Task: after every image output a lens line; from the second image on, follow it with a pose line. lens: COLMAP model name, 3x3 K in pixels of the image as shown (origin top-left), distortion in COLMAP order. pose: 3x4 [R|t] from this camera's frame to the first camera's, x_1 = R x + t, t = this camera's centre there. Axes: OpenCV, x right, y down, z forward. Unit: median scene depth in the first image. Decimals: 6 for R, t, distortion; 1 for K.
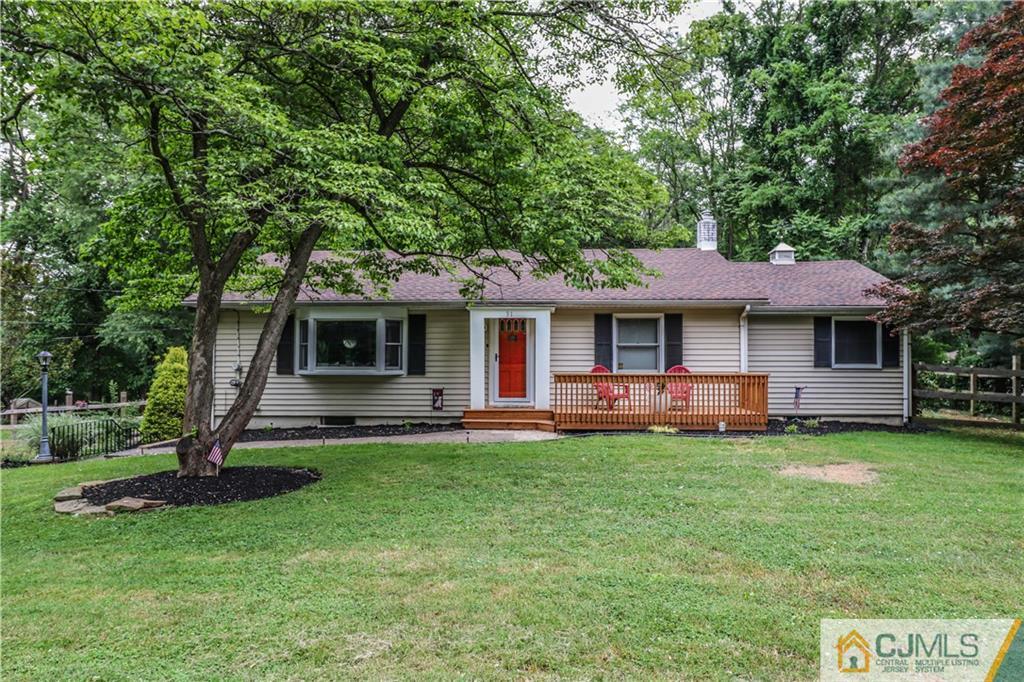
lens RADIAL K [[614.4, 0, 505.9], [0, 614.4, 344.6], [0, 0, 1]] dist [0.004606, 0.000613]
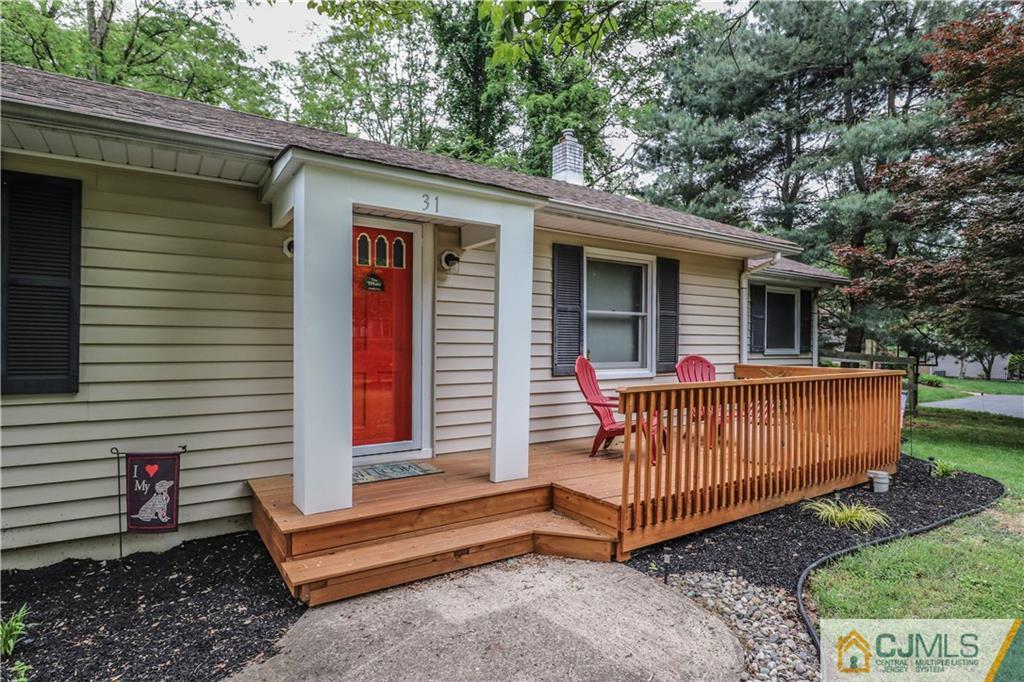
lens RADIAL K [[551.4, 0, 518.5], [0, 551.4, 336.8], [0, 0, 1]] dist [-0.007935, -0.000798]
pose [[0.789524, 0.010189, 0.613636, -0.127407], [-0.024111, 0.999605, 0.014424, 0.014686], [-0.613246, -0.026184, 0.789458, 0.691779]]
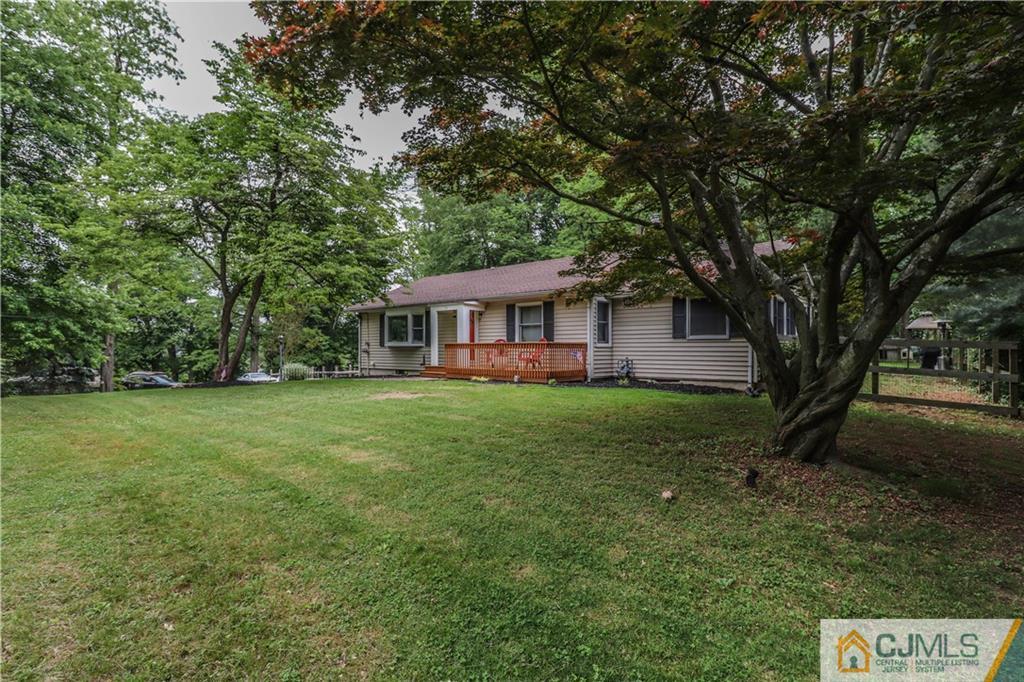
lens RADIAL K [[495.5, 0, 512.8], [0, 495.5, 342.8], [0, 0, 1]] dist [-0.007724, -0.006687]
pose [[0.800752, -0.008291, -0.598939, 0.878149], [0.020750, 0.999688, 0.013904, 0.026563], [0.598637, -0.023561, 0.800674, 0.044578]]
